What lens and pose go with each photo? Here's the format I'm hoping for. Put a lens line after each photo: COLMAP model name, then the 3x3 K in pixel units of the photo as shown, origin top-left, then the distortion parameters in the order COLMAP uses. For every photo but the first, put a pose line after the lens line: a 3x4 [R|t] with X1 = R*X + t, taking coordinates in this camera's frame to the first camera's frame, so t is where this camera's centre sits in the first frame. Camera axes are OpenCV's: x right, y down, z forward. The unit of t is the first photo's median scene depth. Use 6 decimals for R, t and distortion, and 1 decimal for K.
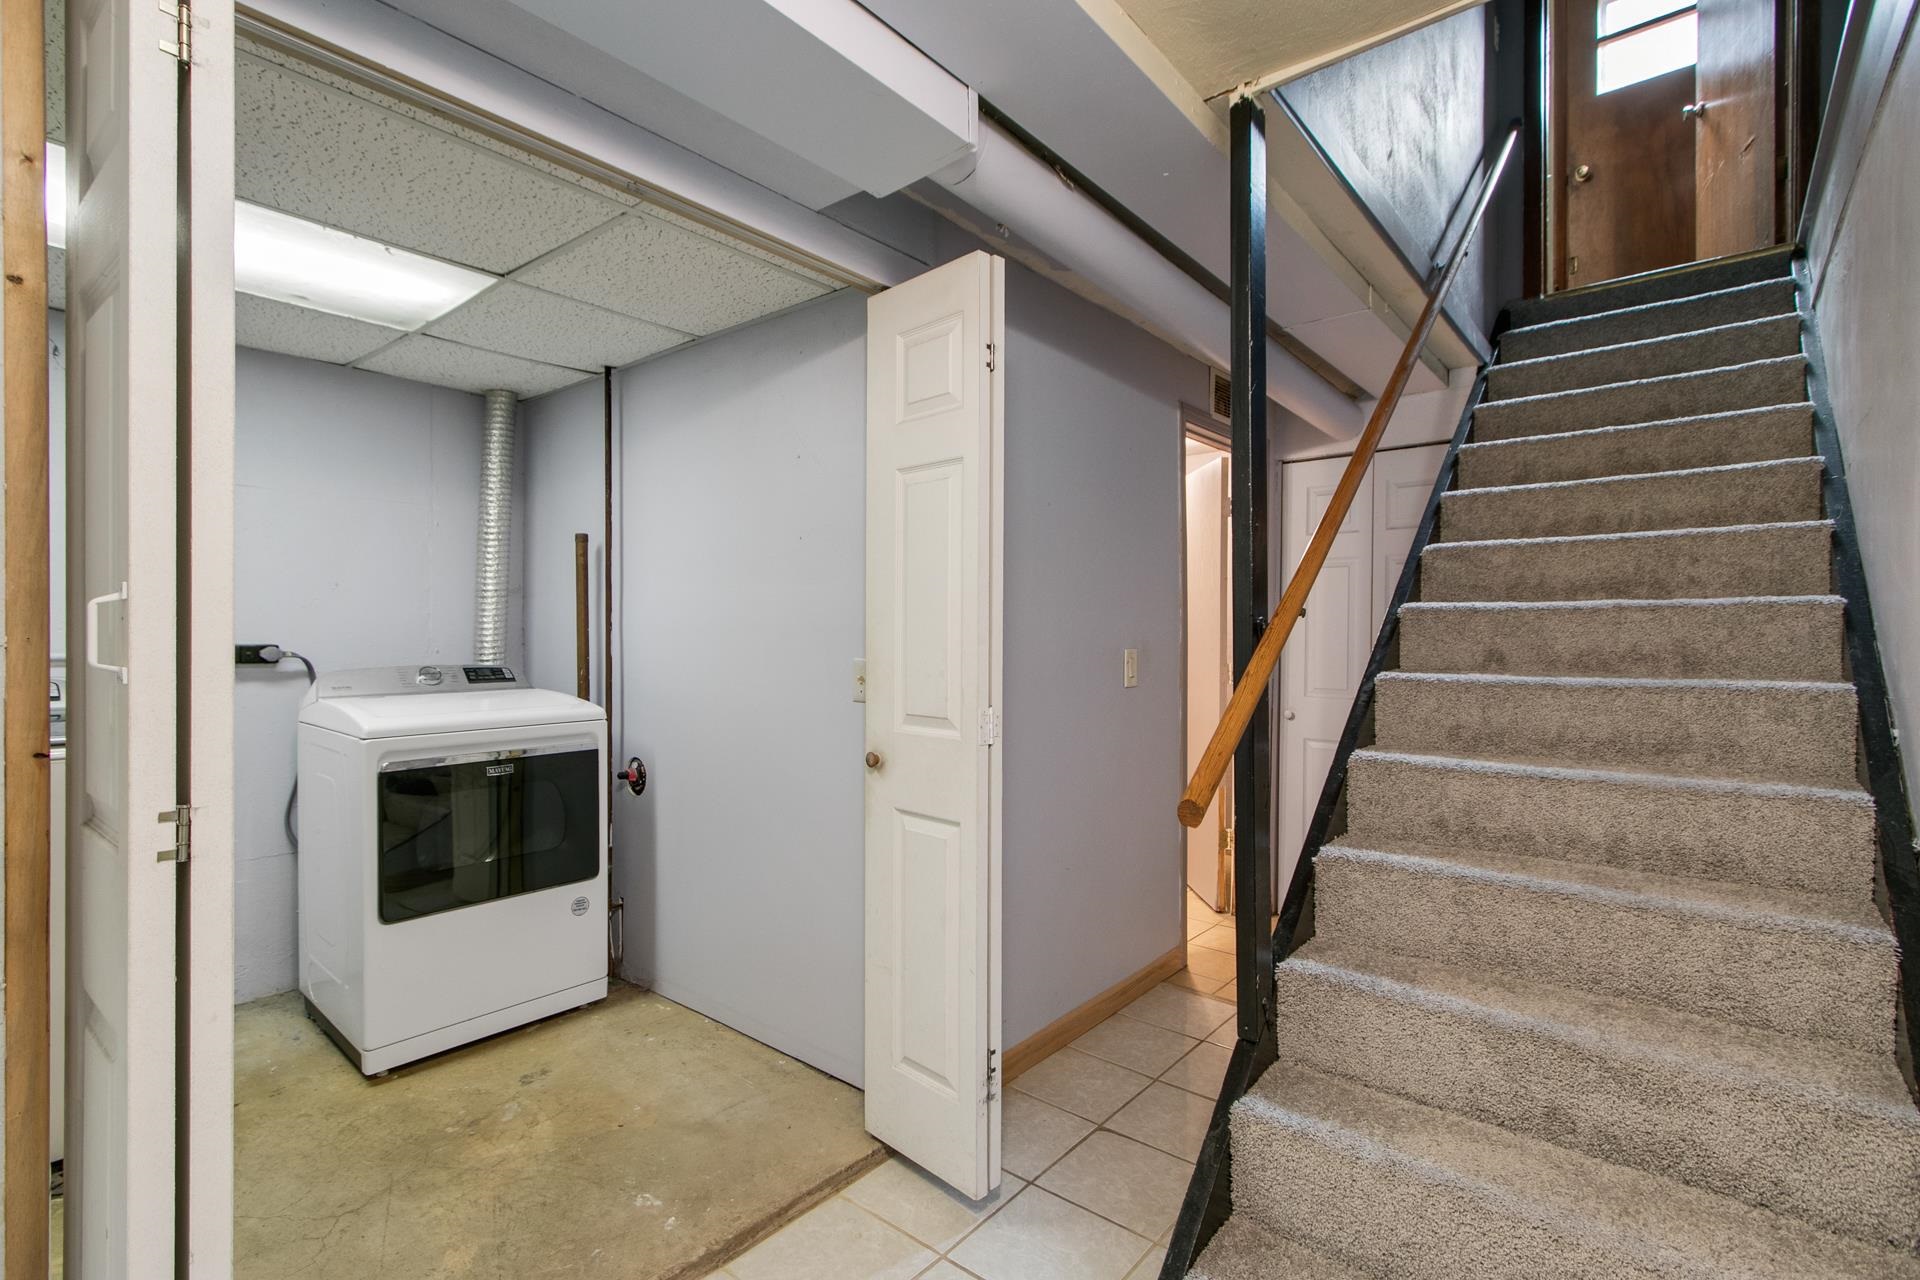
lens RADIAL K [[871.0, 0, 949.7], [0, 871.0, 632.9], [0, 0, 1]] dist [-0.002898, -0.000856]
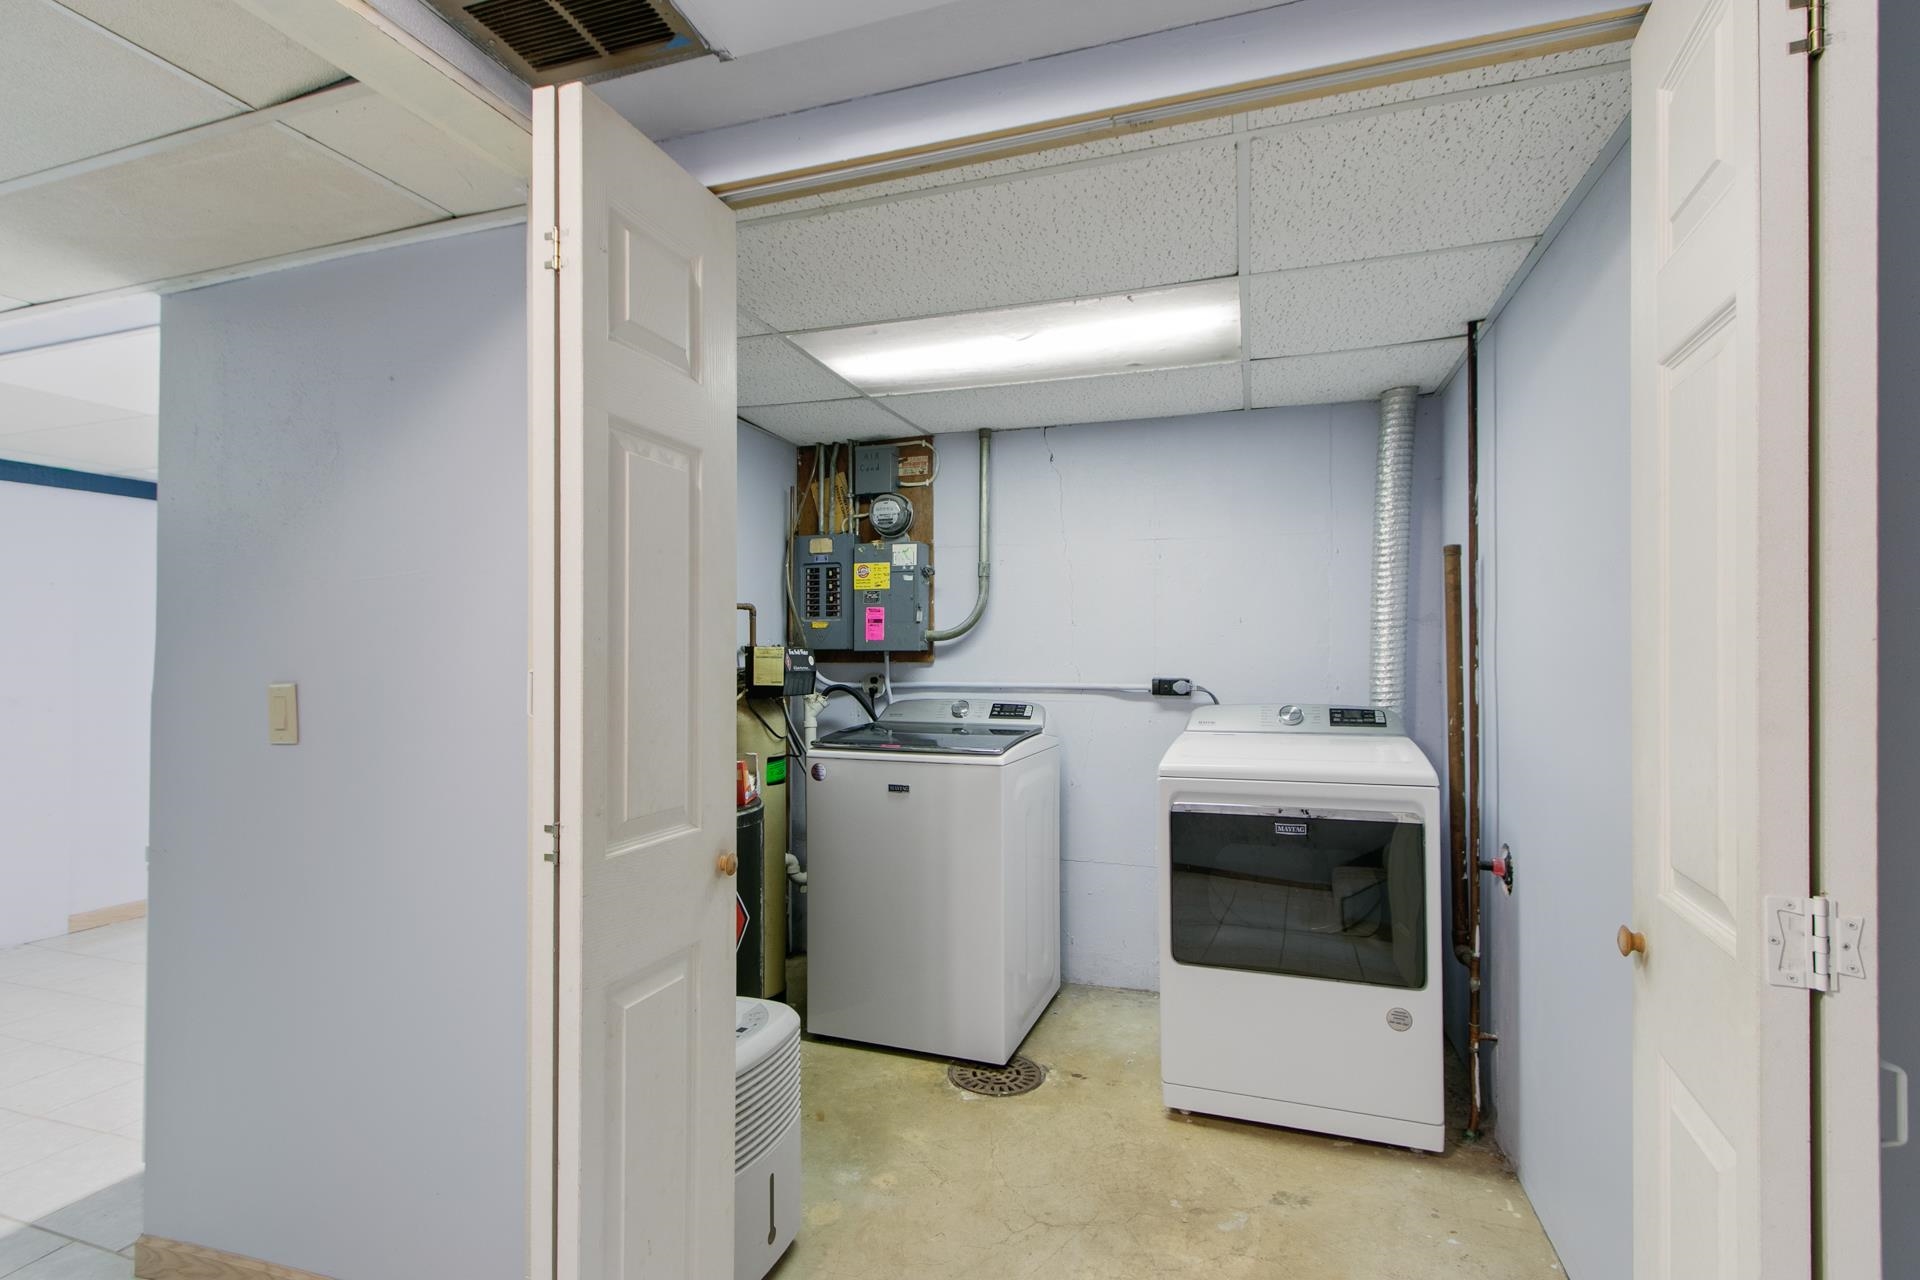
lens RADIAL K [[900.1, 0, 954.2], [0, 900.1, 650.5], [0, 0, 1]] dist [0.010161, -0.002399]
pose [[0.361749, -0.007175, -0.932248, 0.196043], [0.003513, 0.999974, -0.006333, -0.017190], [0.932269, -0.000984, 0.361765, 0.323495]]
